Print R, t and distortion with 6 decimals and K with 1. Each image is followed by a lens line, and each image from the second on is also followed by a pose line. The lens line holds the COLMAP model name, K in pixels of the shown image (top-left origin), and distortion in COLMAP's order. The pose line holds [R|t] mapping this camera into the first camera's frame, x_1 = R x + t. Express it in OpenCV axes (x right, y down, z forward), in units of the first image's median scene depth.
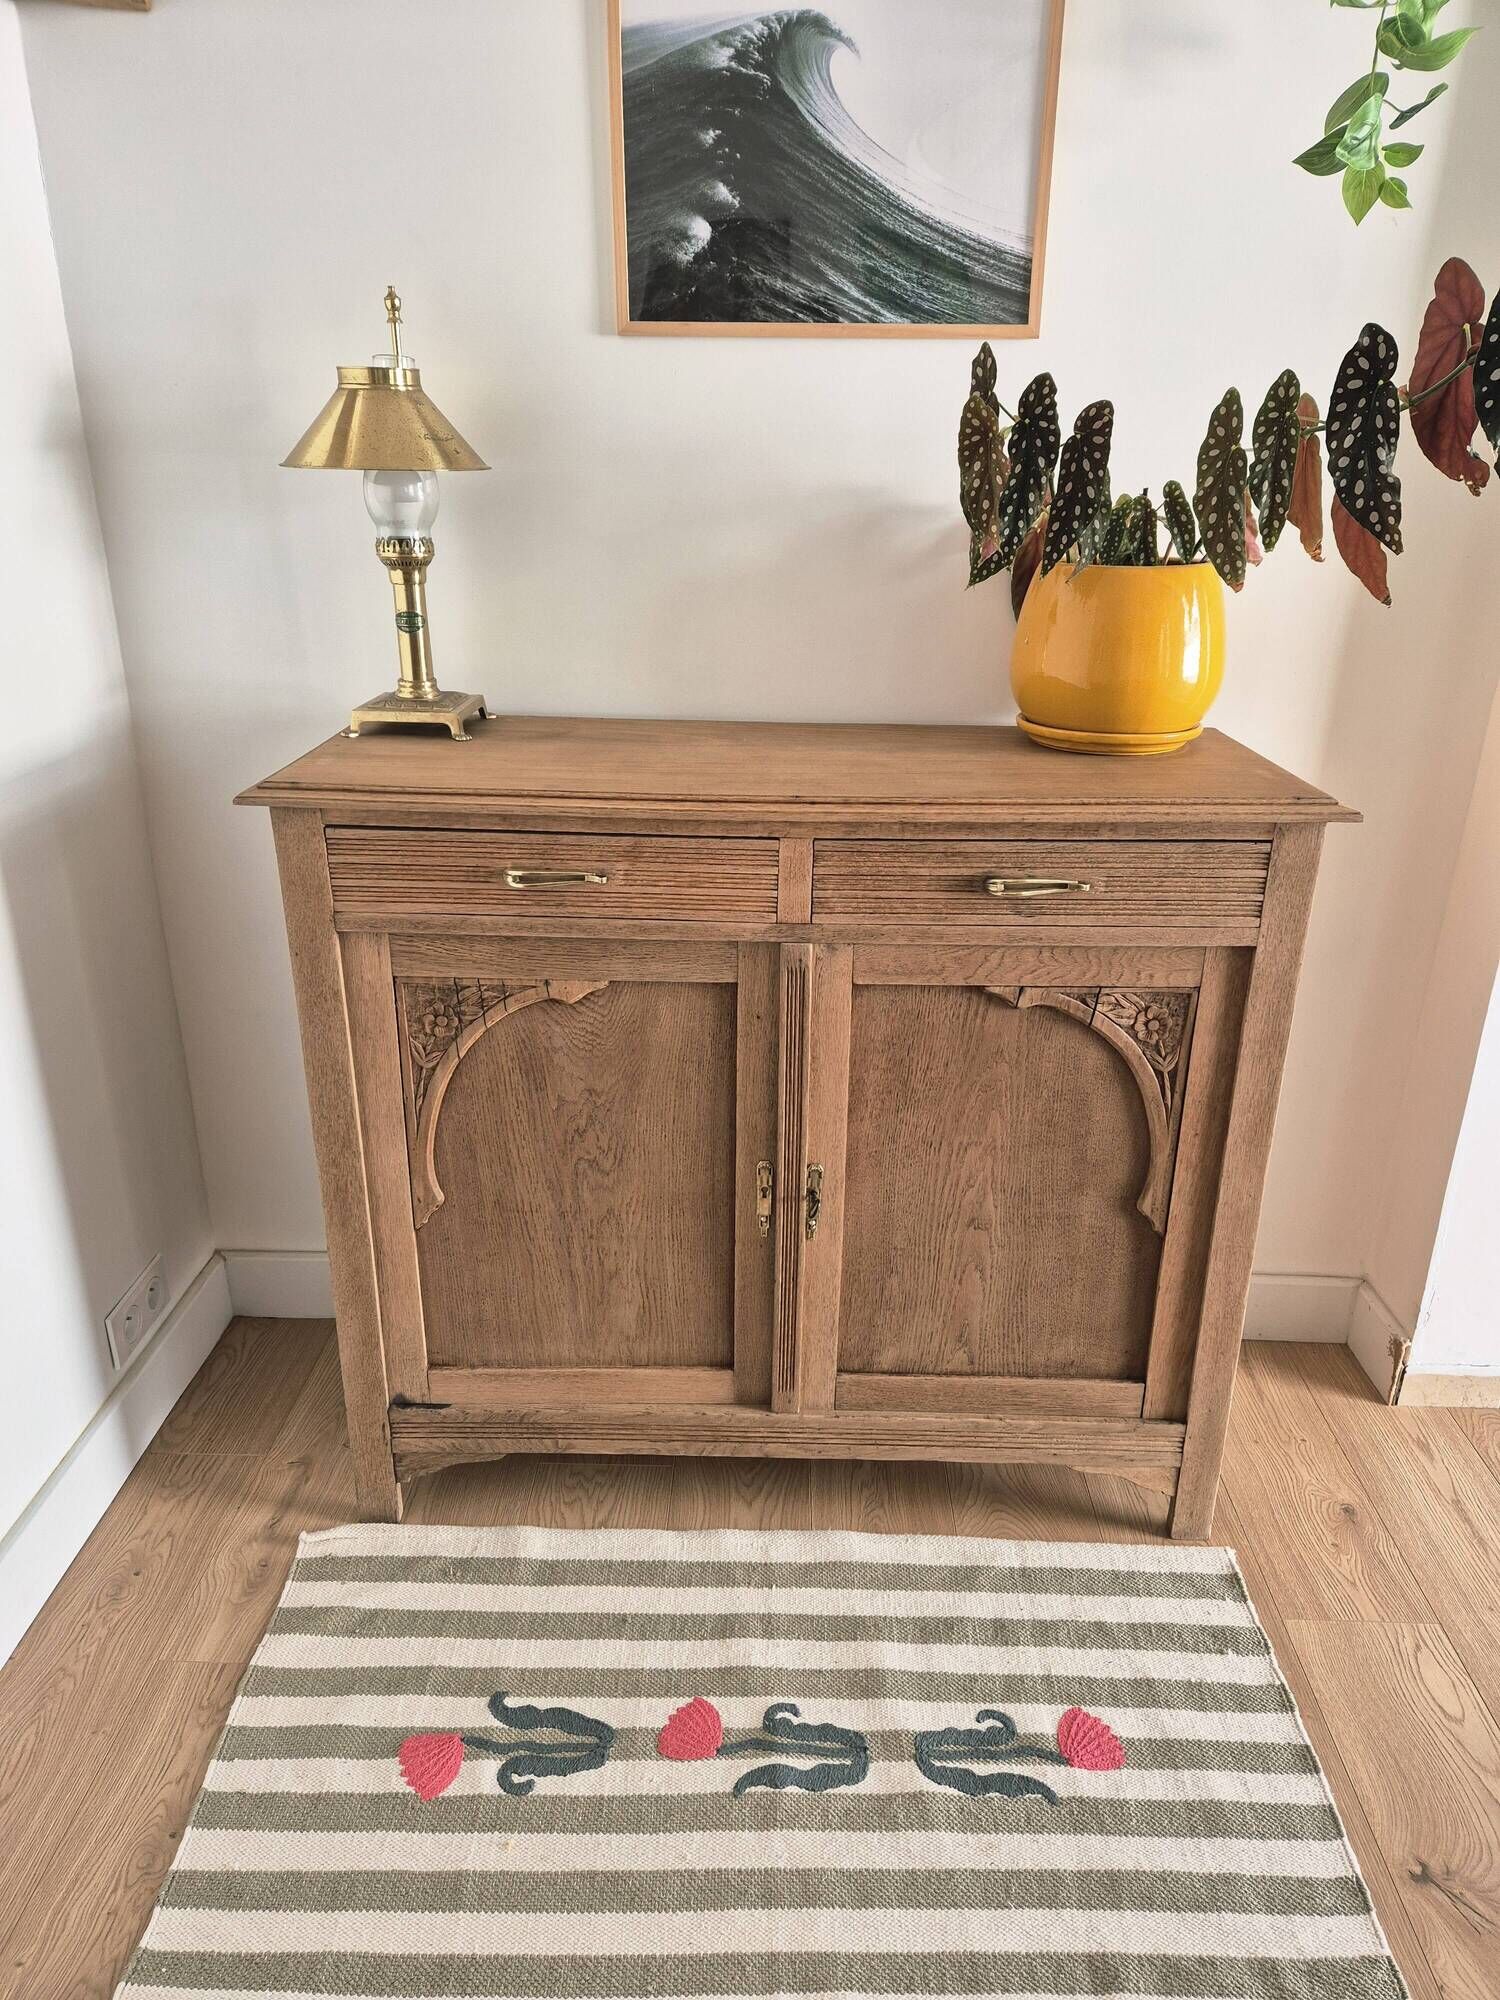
lens RADIAL K [[1328.5, 0, 760.7], [0, 1328.5, 992.8], [0, 0, 1]] dist [0.093812, -0.088306]
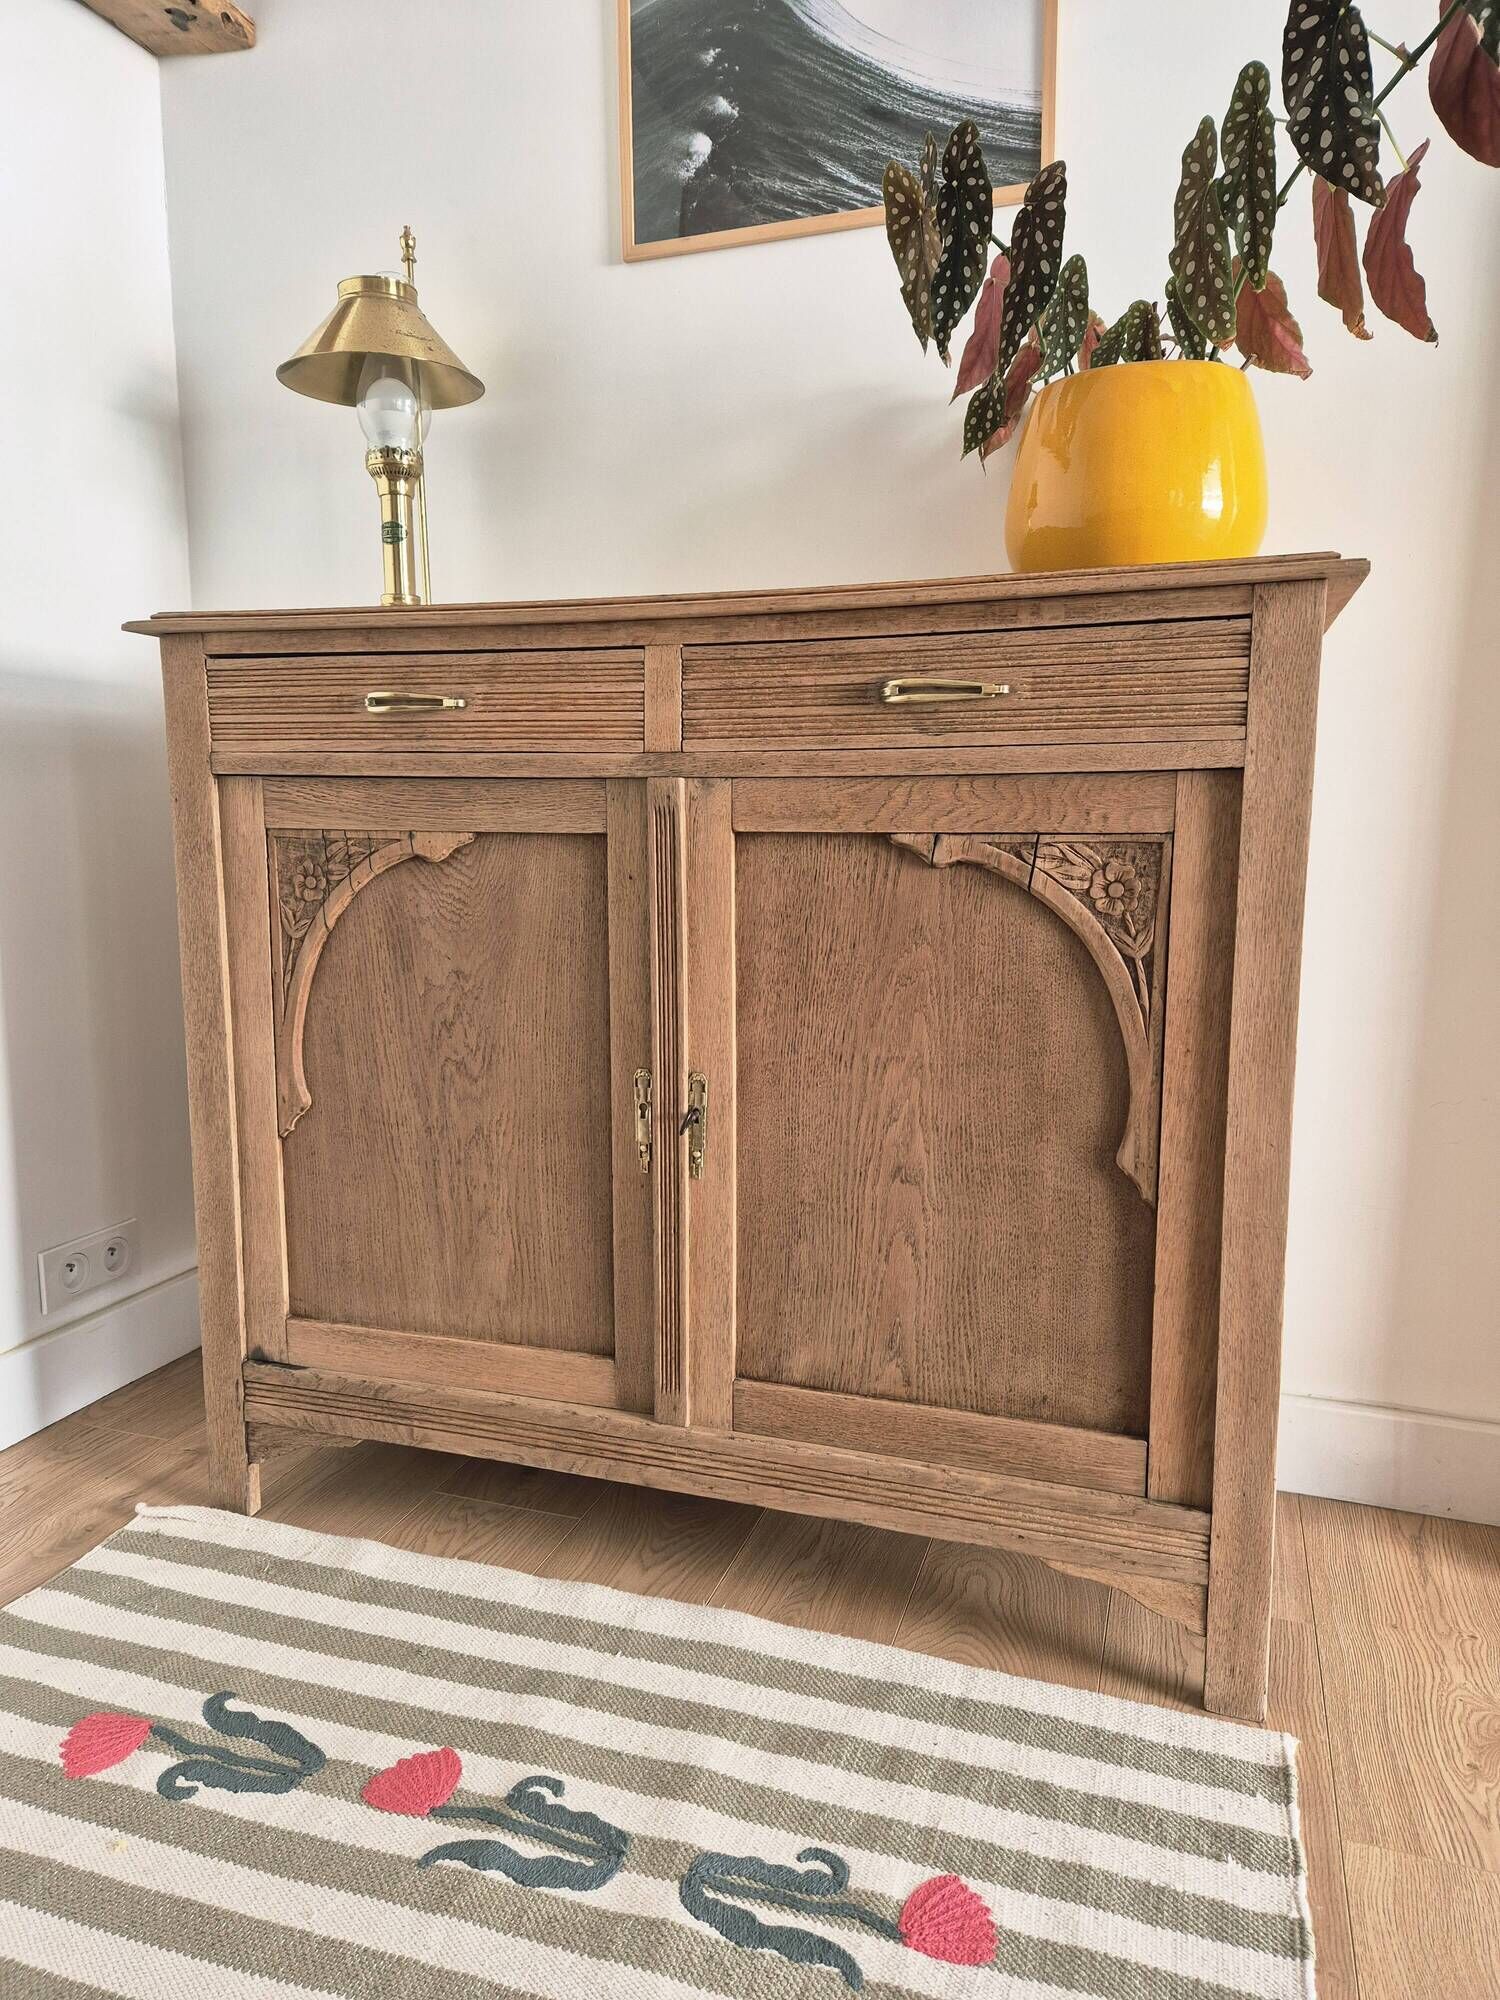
lens RADIAL K [[1332.3, 0, 747.0], [0, 1332.3, 1001.5], [0, 0, 1]] dist [0.087650, -0.074219]
pose [[0.952725, 0.032003, -0.302145, 0.315420], [-0.102850, 0.969700, -0.221596, 0.265063], [0.285898, 0.242195, 0.927148, 0.247457]]
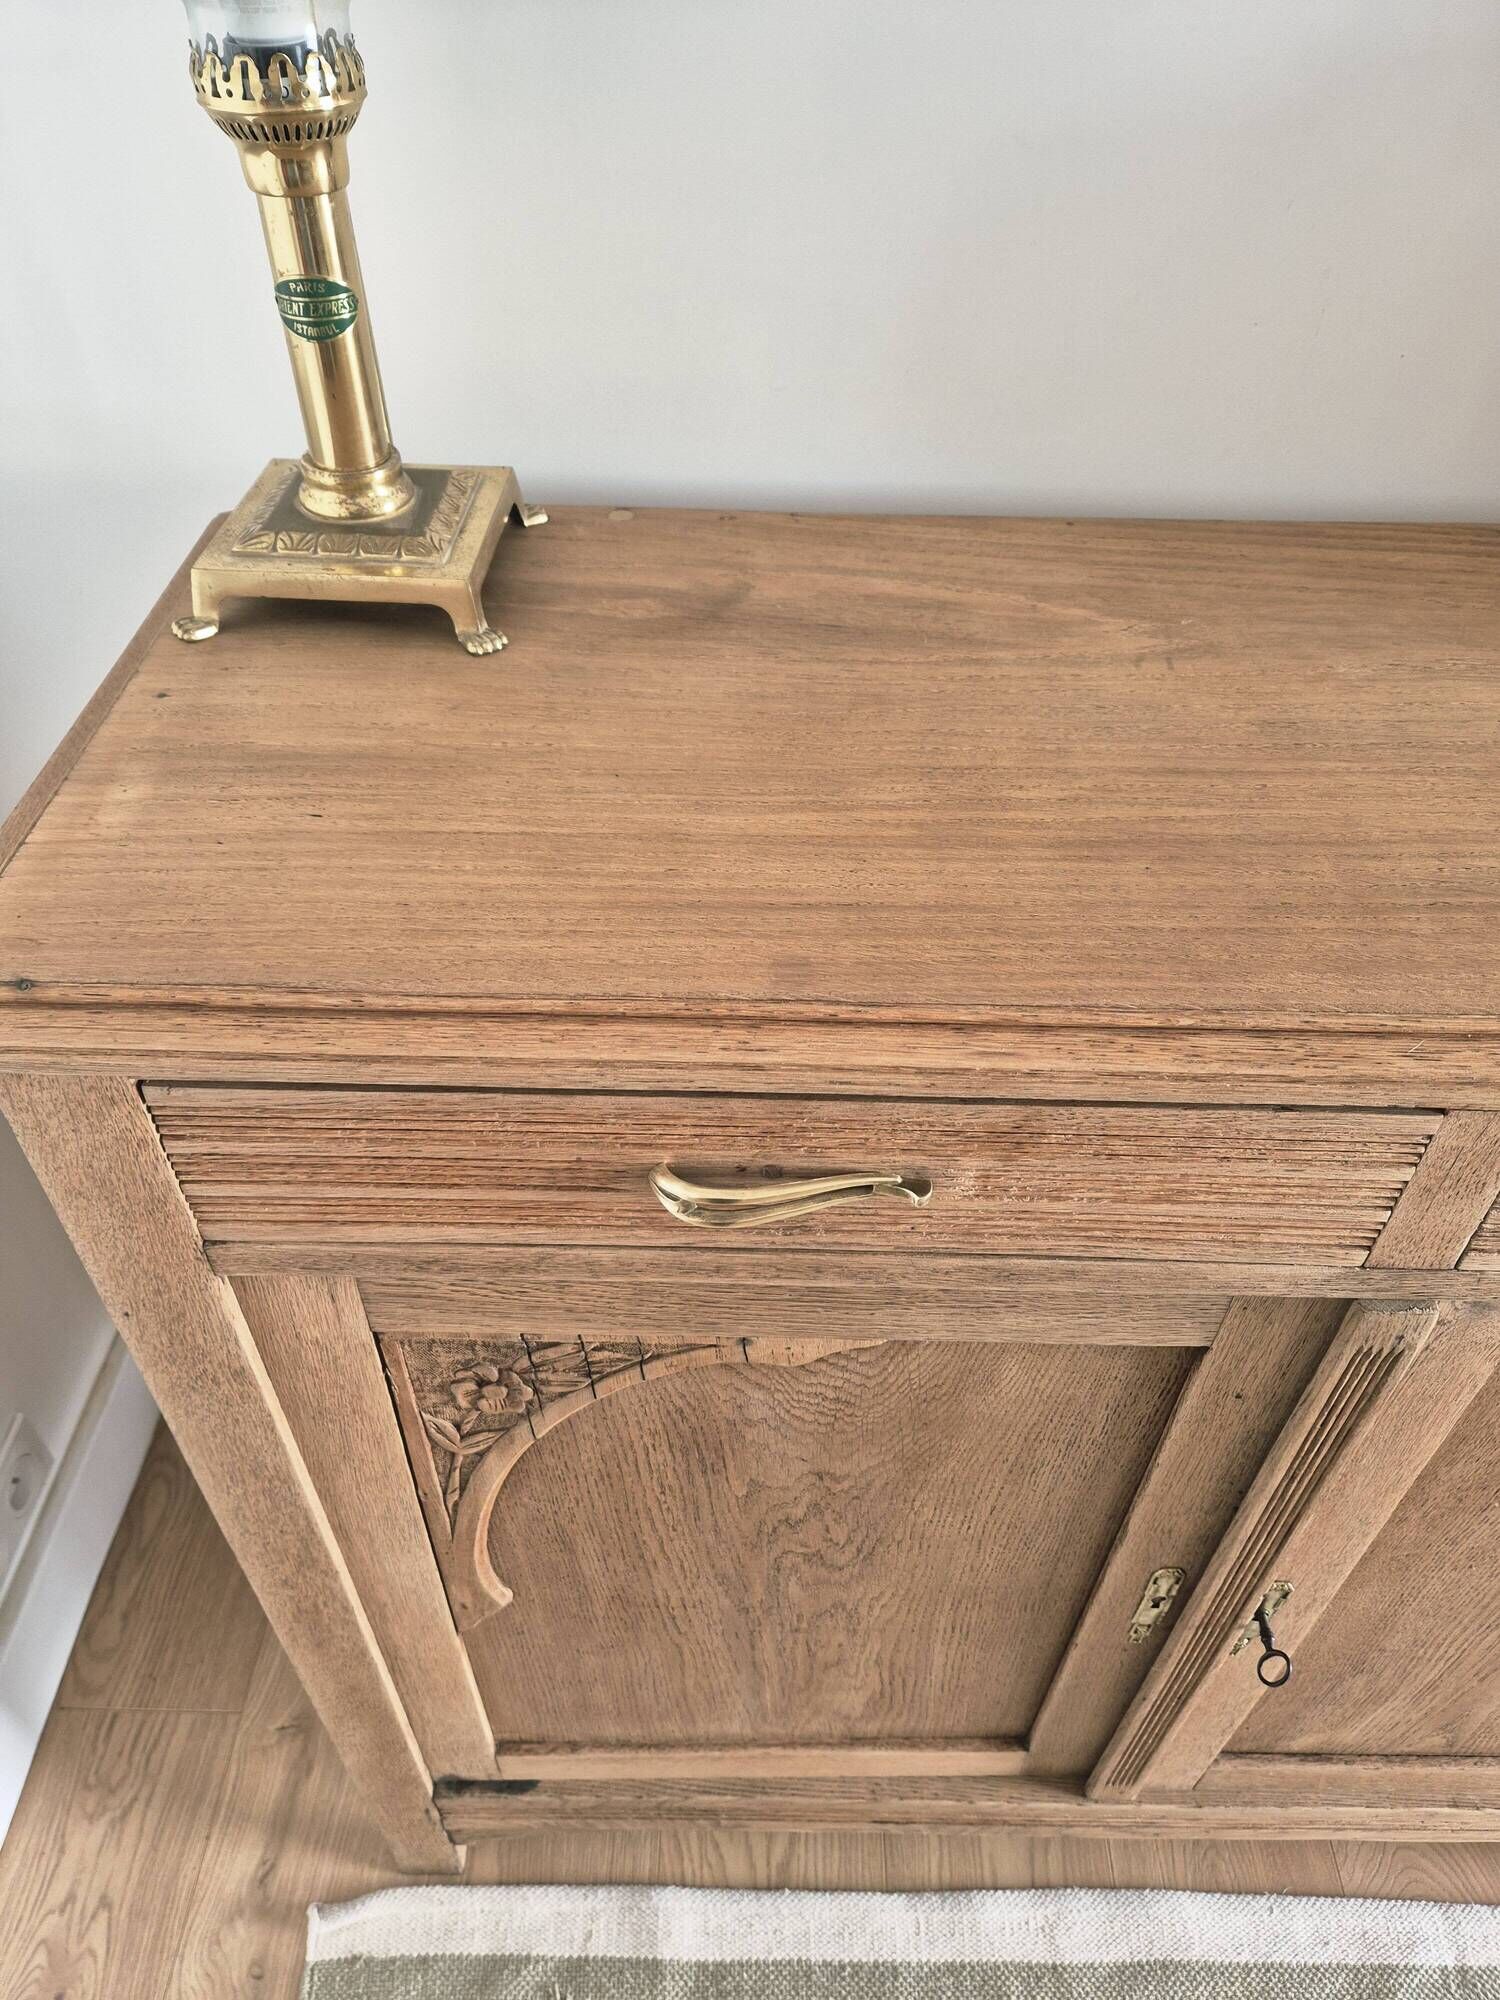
lens RADIAL K [[1349.0, 0, 752.2], [0, 1349.0, 1006.8], [0, 0, 1]] dist [0.076603, -0.071844]
pose [[0.999973, -0.001468, 0.007223, -0.154300], [-0.001254, 0.931804, 0.362961, -0.246580], [-0.007263, -0.362960, 0.931776, 0.618624]]
